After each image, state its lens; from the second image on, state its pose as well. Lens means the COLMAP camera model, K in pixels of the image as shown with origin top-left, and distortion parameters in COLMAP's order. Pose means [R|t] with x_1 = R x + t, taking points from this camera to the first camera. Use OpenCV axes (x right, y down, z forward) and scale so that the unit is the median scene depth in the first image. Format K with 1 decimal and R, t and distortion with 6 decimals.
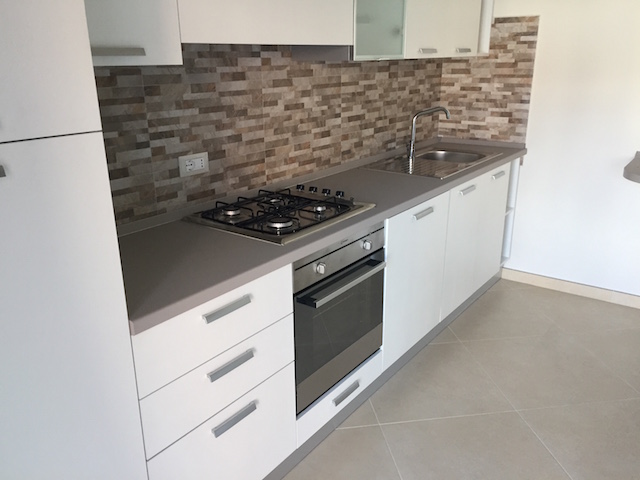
lens RADIAL K [[546.2, 0, 319.3], [0, 546.2, 243.2], [0, 0, 1]] dist [0.065596, -0.060685]
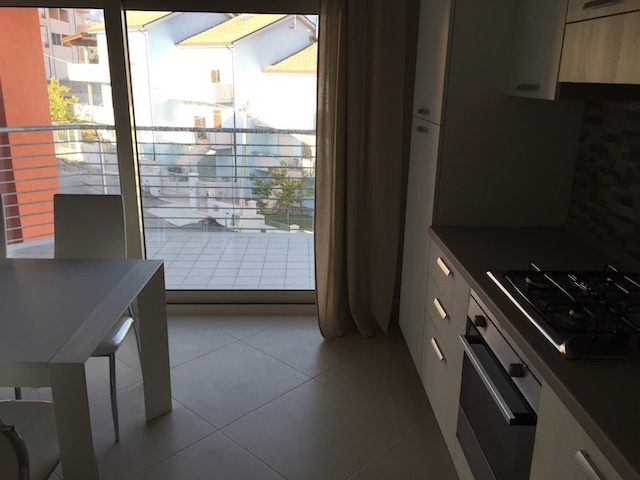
lens RADIAL K [[546.2, 0, 319.2], [0, 546.2, 236.5], [0, 0, 1]] dist [0.065596, -0.060685]
pose [[-0.791014, 0.163975, -0.589414, 0.571312], [-0.215870, 0.826641, 0.519677, -0.381764], [0.572448, 0.538309, -0.618488, 1.040837]]
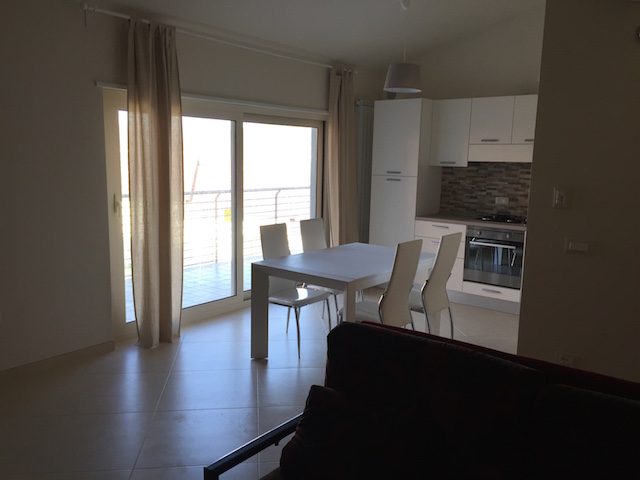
lens RADIAL K [[546.2, 0, 316.3], [0, 546.2, 239.2], [0, 0, 1]] dist [0.065596, -0.060685]
pose [[-0.031156, 0.157794, -0.986980, 2.307504], [-0.346083, 0.924674, 0.158758, -0.069336], [0.937686, 0.346524, 0.025800, 0.078444]]
